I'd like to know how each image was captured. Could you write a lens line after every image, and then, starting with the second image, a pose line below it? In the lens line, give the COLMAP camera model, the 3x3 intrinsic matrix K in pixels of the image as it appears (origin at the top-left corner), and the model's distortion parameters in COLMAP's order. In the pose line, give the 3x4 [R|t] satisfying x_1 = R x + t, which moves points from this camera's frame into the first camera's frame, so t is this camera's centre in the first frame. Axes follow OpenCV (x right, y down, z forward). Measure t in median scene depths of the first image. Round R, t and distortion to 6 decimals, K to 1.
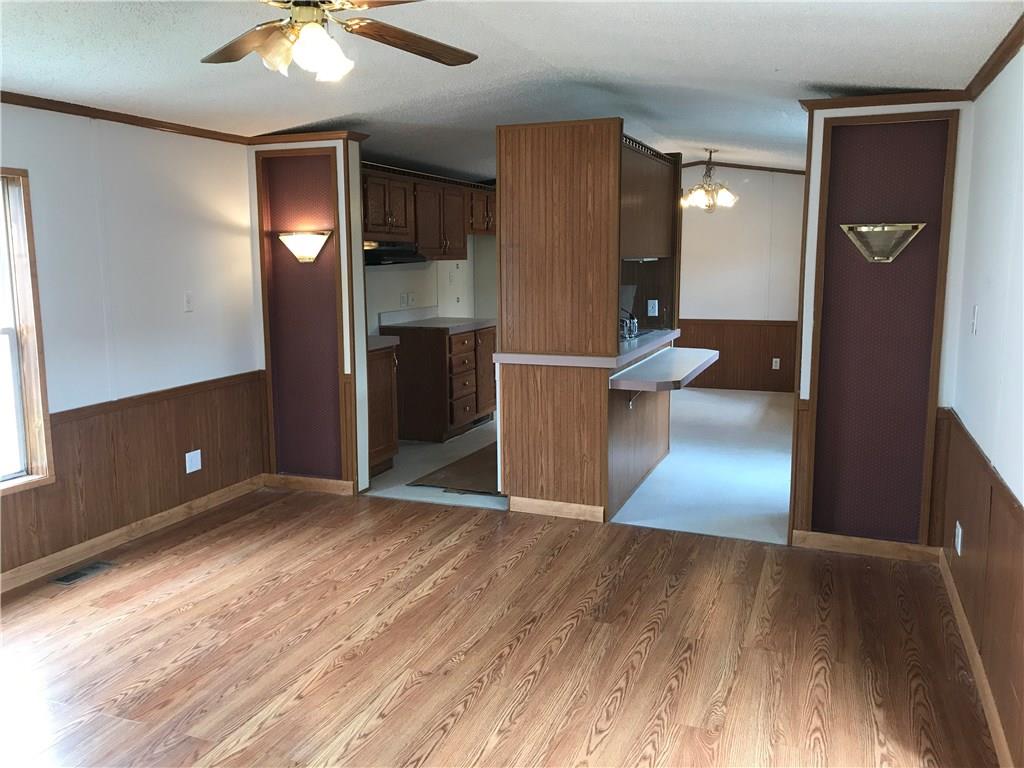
lens RADIAL K [[837.3, 0, 513.6], [0, 837.3, 376.7], [0, 0, 1]] dist [0.043299, -0.049220]
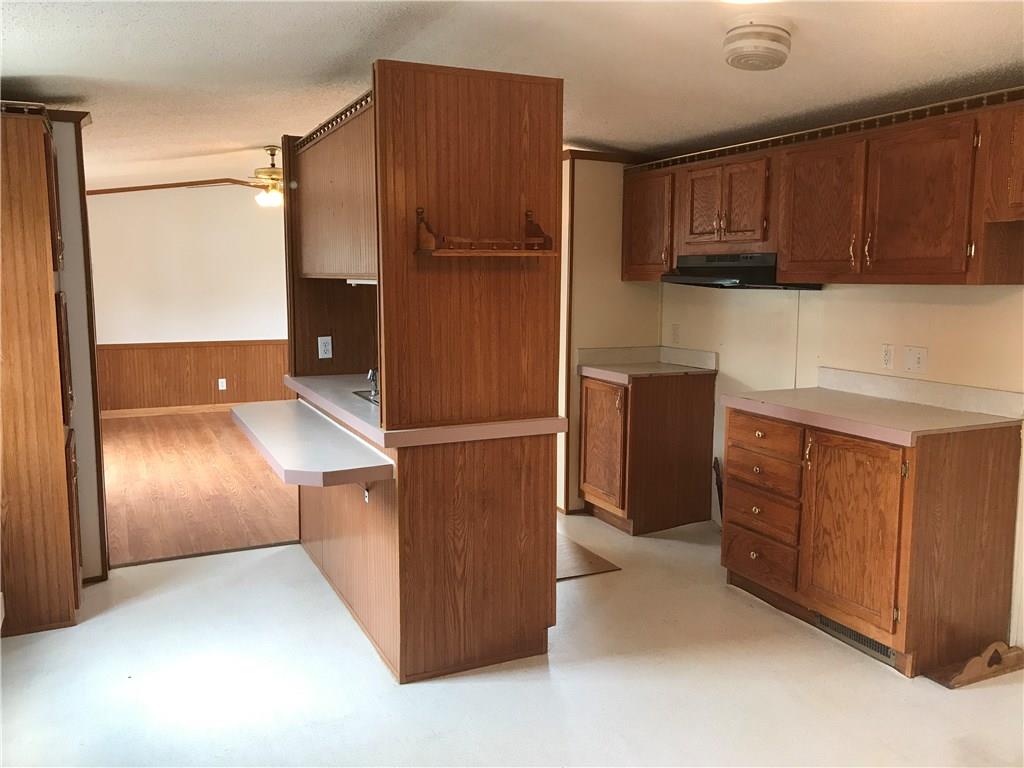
lens RADIAL K [[837.3, 0, 513.6], [0, 837.3, 376.7], [0, 0, 1]] dist [0.043299, -0.049220]
pose [[-0.683315, 0.093764, -0.724078, 0.981798], [-0.103725, 0.969194, 0.223391, -0.402526], [0.722718, 0.227751, -0.652539, 2.727678]]
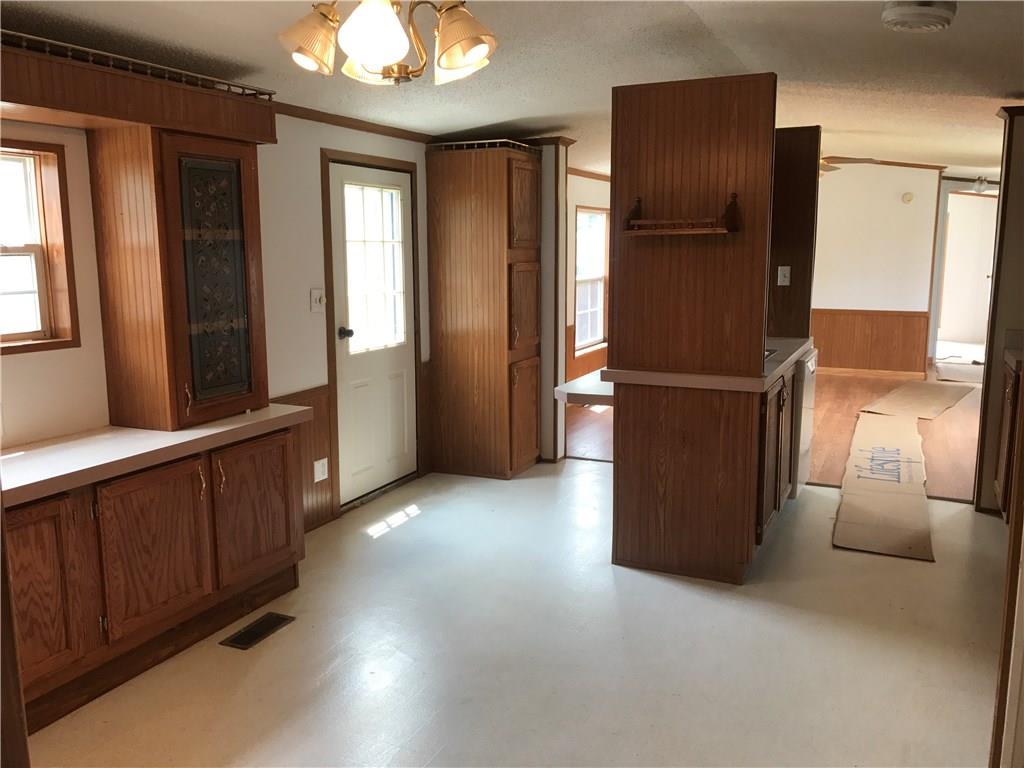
lens RADIAL K [[837.3, 0, 513.6], [0, 837.3, 376.7], [0, 0, 1]] dist [0.043299, -0.049220]
pose [[-0.997686, -0.002996, 0.067931, 0.448437], [0.017242, 0.955233, 0.295353, -0.478007], [-0.065774, 0.295841, -0.952970, 3.231654]]
